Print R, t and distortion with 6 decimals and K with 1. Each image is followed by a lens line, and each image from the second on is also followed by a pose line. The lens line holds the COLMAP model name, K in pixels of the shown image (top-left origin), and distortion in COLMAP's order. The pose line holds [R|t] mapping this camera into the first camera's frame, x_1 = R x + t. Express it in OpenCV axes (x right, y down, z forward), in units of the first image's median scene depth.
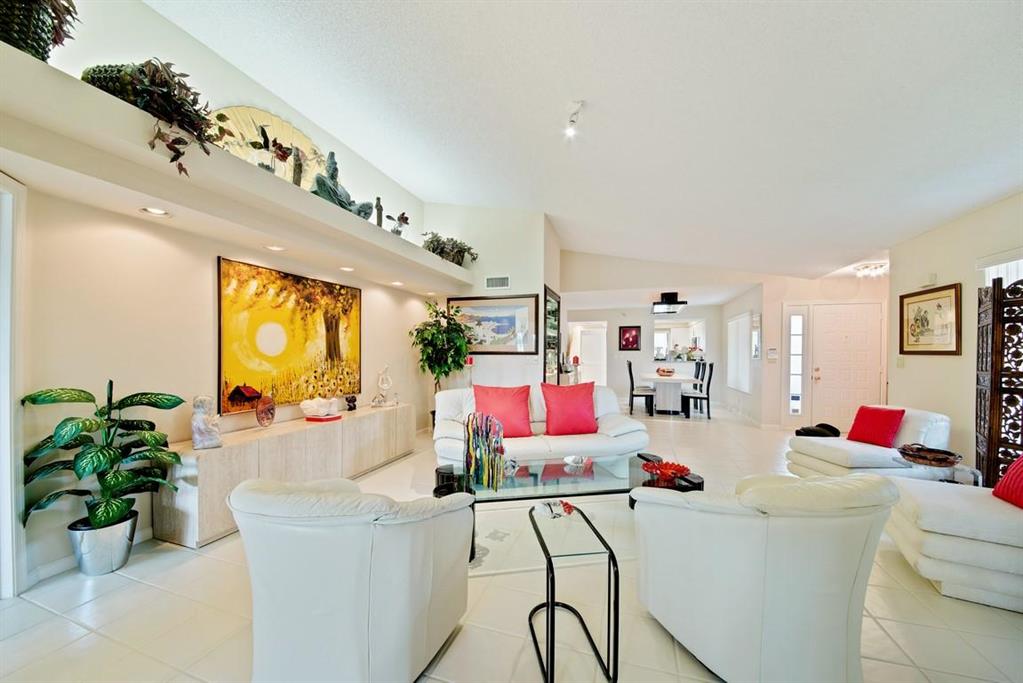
lens RADIAL K [[366.8, 0, 508.3], [0, 366.8, 353.2], [0, 0, 1]] dist [-0.001262, -0.011992]
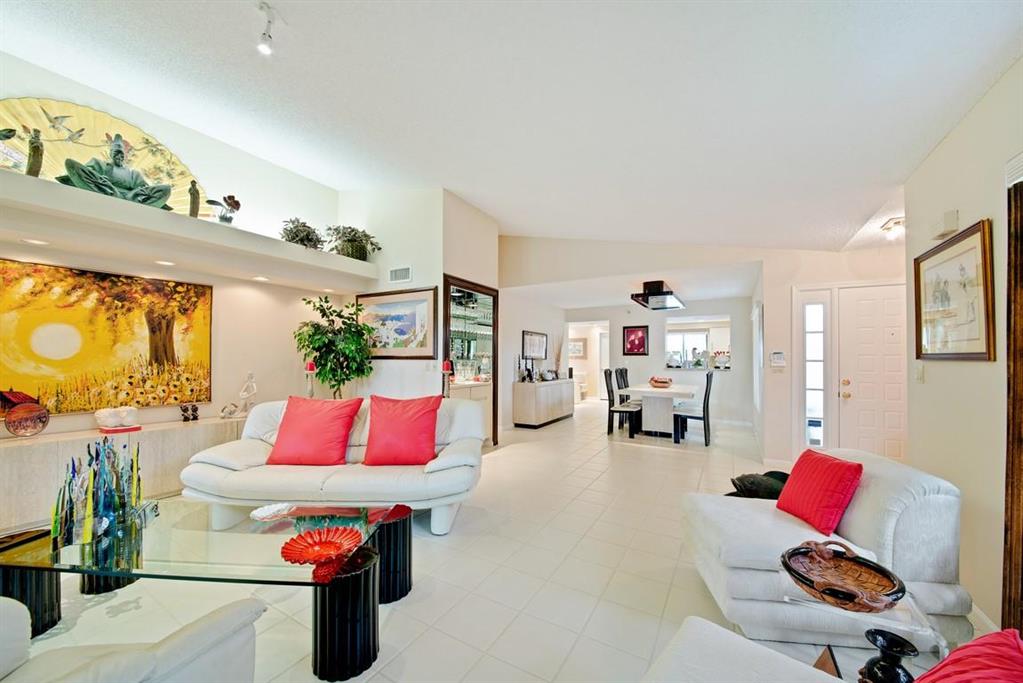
lens RADIAL K [[380.0, 0, 509.5], [0, 380.0, 350.4], [0, 0, 1]] dist [-0.024474, -0.000331]
pose [[0.978859, -0.002627, -0.204518, 0.425128], [-0.002101, 0.999736, -0.022899, 0.002212], [0.204524, 0.022844, 0.978595, 0.212740]]
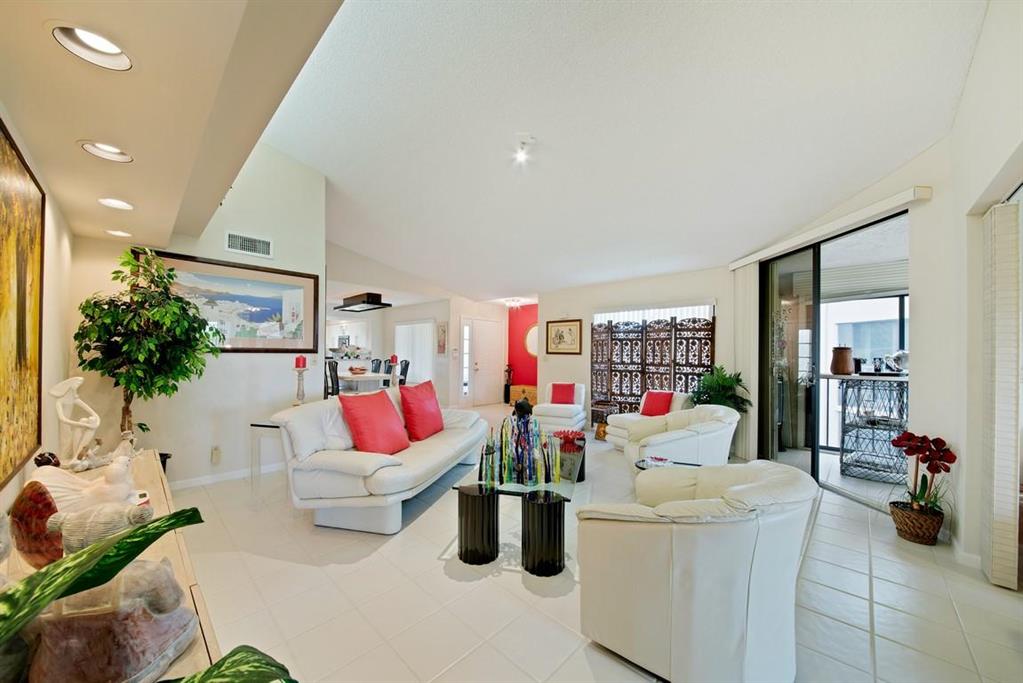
lens RADIAL K [[358.6, 0, 513.8], [0, 358.6, 351.4], [0, 0, 1]] dist [-0.014184, -0.000173]
pose [[0.409753, 0.007804, 0.912163, -0.455518], [-0.010753, 0.999935, -0.003725, -0.001105], [-0.912133, -0.008282, 0.409810, 0.312086]]
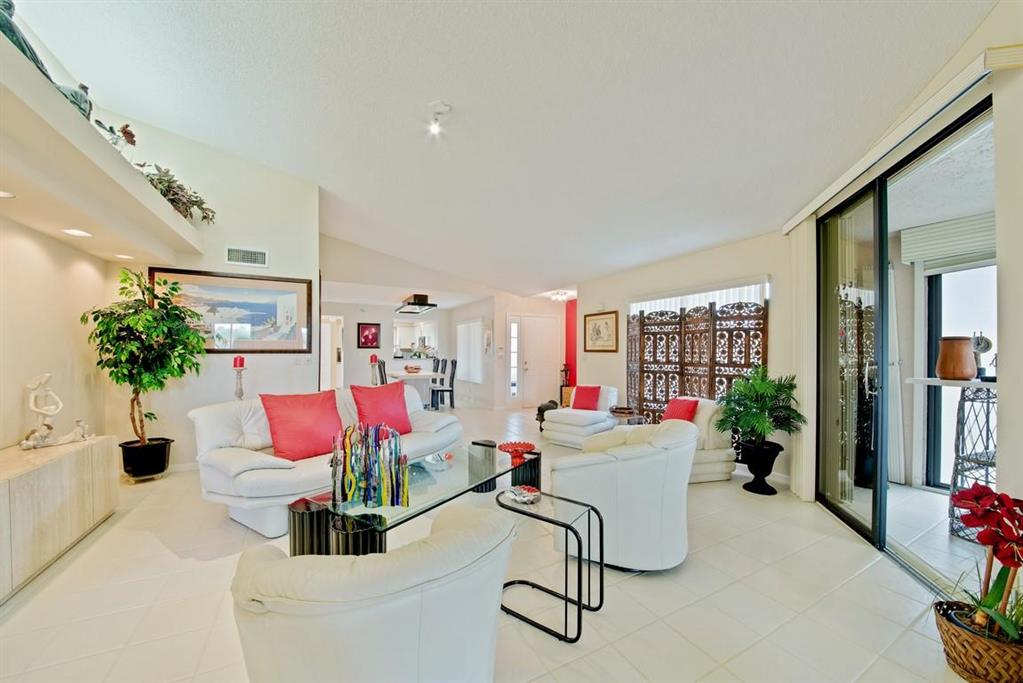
lens RADIAL K [[368.2, 0, 521.6], [0, 368.2, 350.4], [0, 0, 1]] dist [-0.000892, -0.008536]
pose [[0.670154, 0.001085, 0.742221, -0.224688], [-0.000186, 0.999999, -0.001294, -0.001283], [-0.742222, 0.000729, 0.670153, 0.088211]]
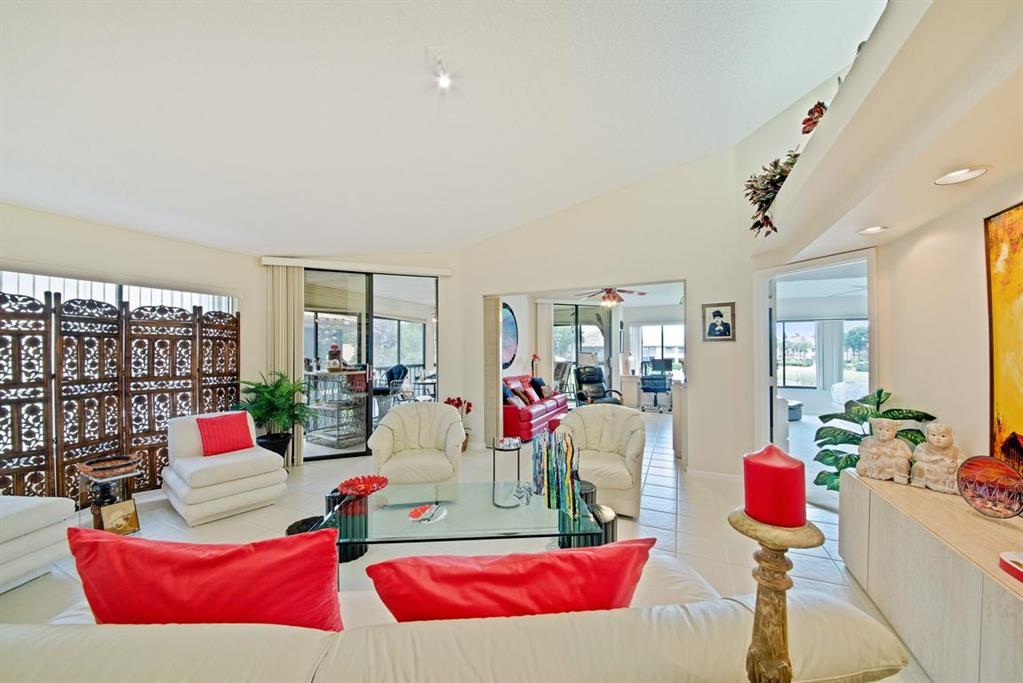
lens RADIAL K [[366.5, 0, 502.5], [0, 366.5, 349.8], [0, 0, 1]] dist [-0.024568, -0.000060]
pose [[-0.994052, -0.000143, 0.108906, -0.021567], [-0.000471, 0.999995, -0.002983, -0.019888], [-0.108905, -0.003017, -0.994048, 0.942890]]
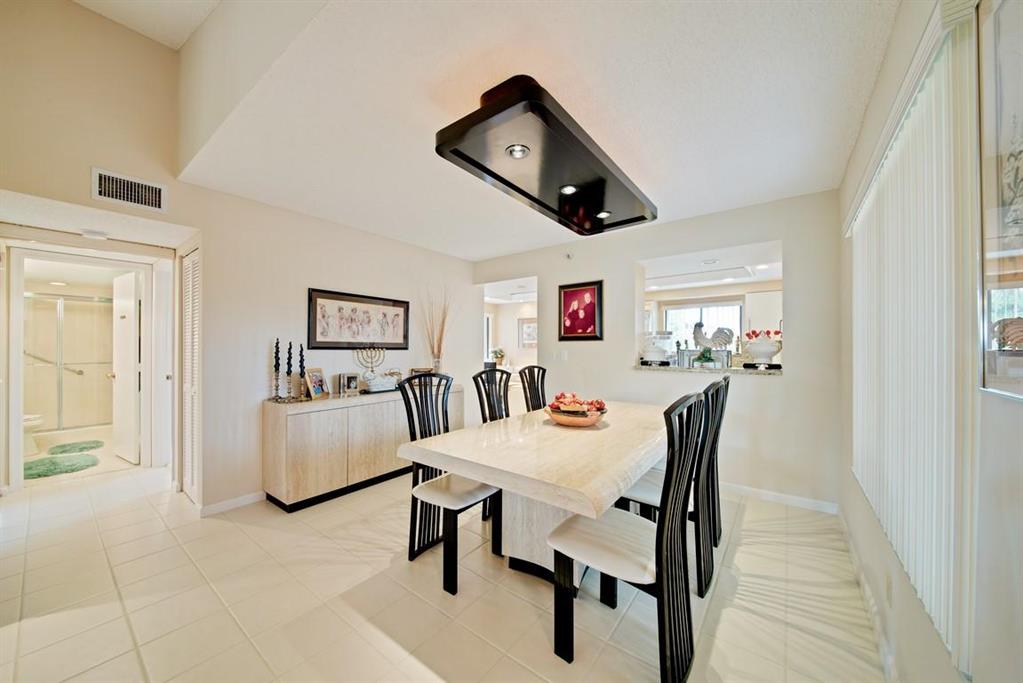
lens RADIAL K [[358.6, 0, 513.8], [0, 358.6, 351.4], [0, 0, 1]] dist [-0.014184, -0.000173]
pose [[0.948862, -0.000162, -0.315691, 0.721156], [0.002549, 0.999971, 0.007148, 0.002549], [0.315681, -0.007587, 0.948835, 1.096996]]
